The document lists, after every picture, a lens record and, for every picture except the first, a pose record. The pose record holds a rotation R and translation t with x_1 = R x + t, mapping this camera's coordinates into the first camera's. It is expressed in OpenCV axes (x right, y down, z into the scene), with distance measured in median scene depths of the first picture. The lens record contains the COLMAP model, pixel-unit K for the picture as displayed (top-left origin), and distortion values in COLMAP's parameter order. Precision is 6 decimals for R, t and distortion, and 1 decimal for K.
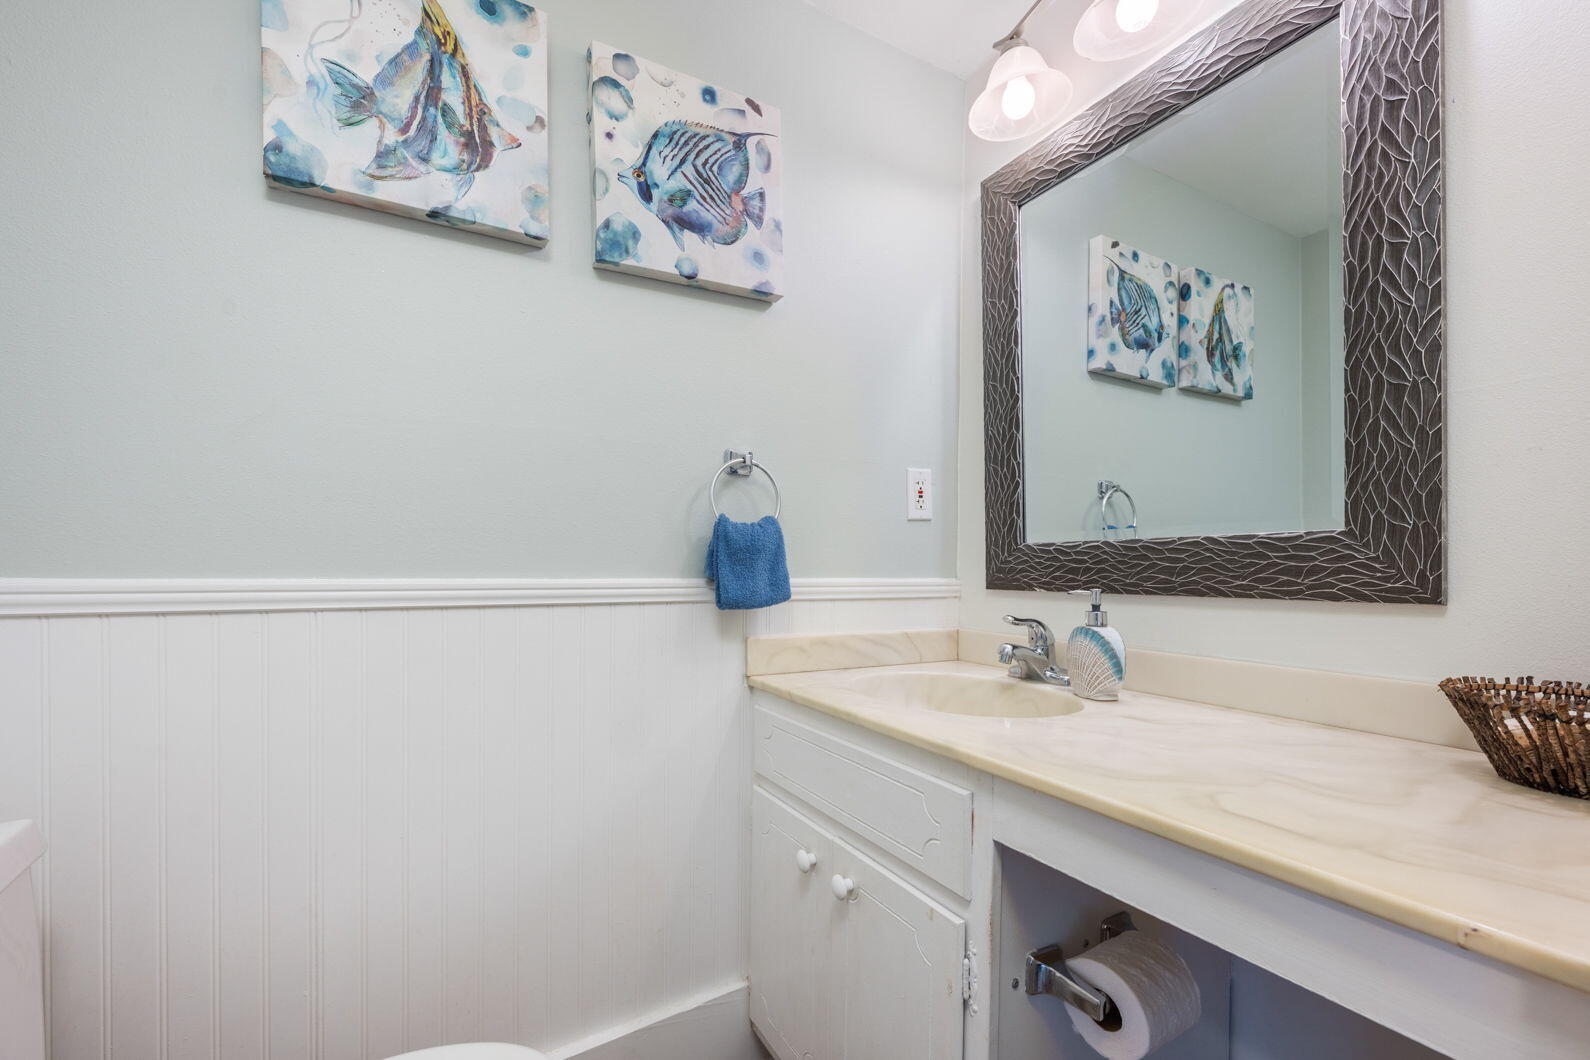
lens RADIAL K [[638.0, 0, 799.4], [0, 638.0, 566.0], [0, 0, 1]] dist [-0.003214, -0.000314]
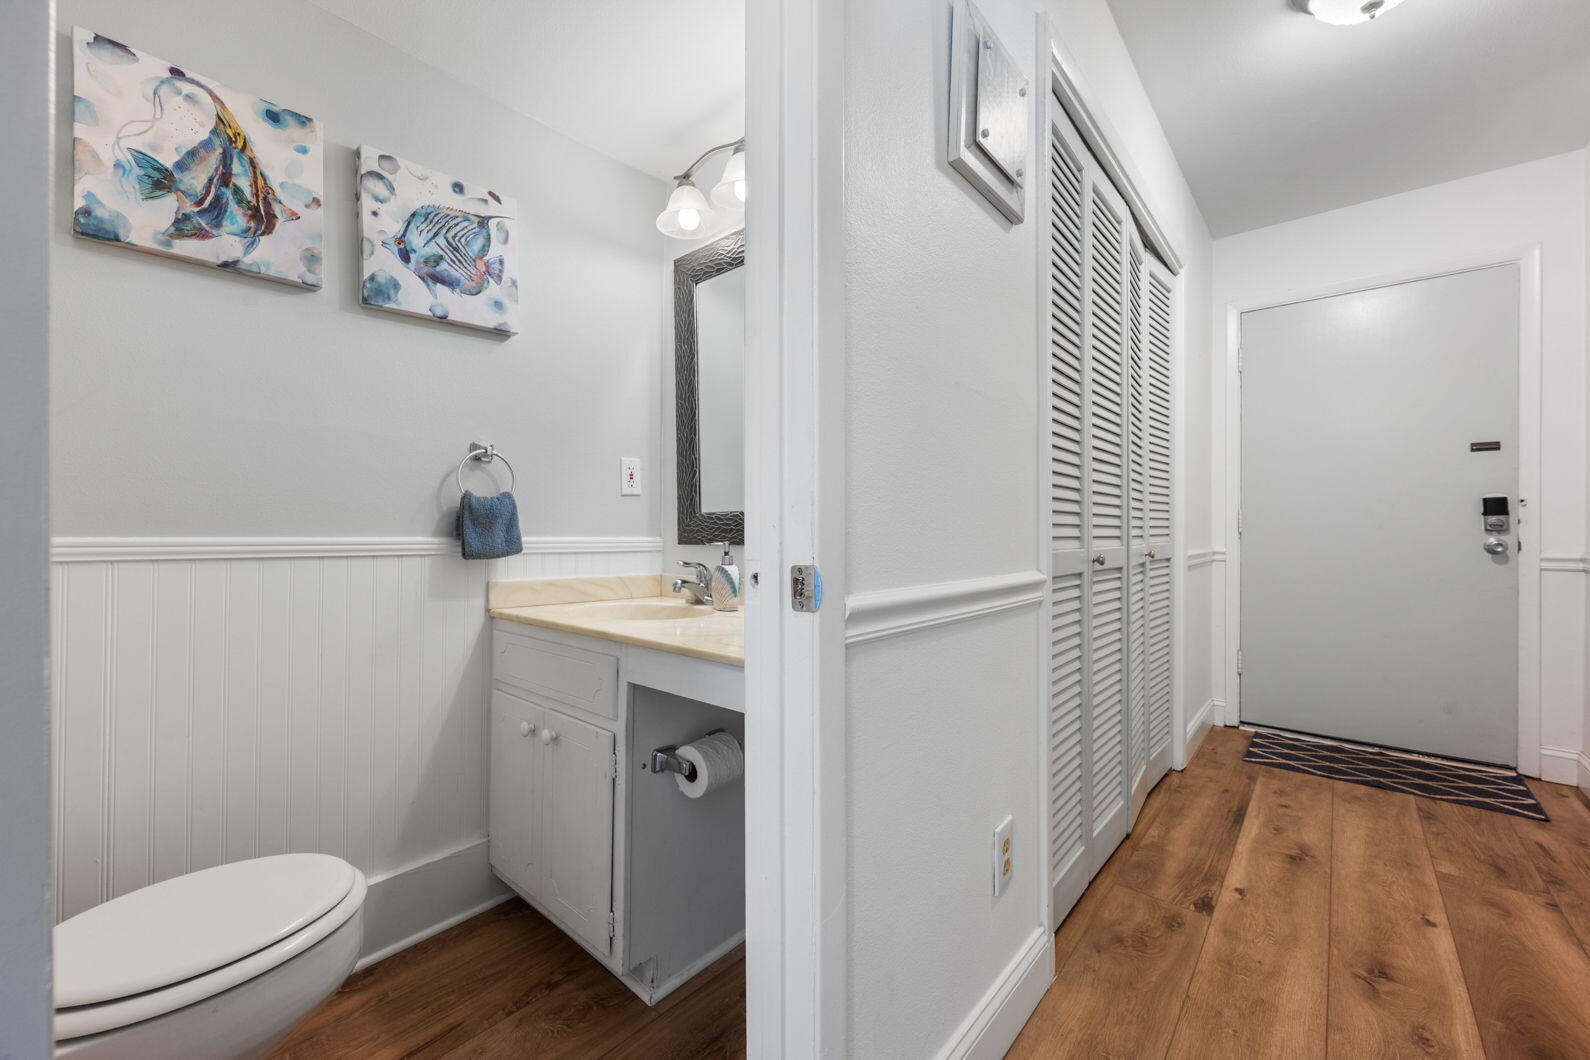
lens RADIAL K [[629.8, 0, 799.5], [0, 629.8, 520.5], [0, 0, 1]] dist [-0.002651, -0.000228]
pose [[0.948229, 0.001756, 0.317582, 0.137916], [0.003766, 0.999852, -0.016772, 0.009757], [-0.317565, 0.017100, 0.948082, -0.555049]]
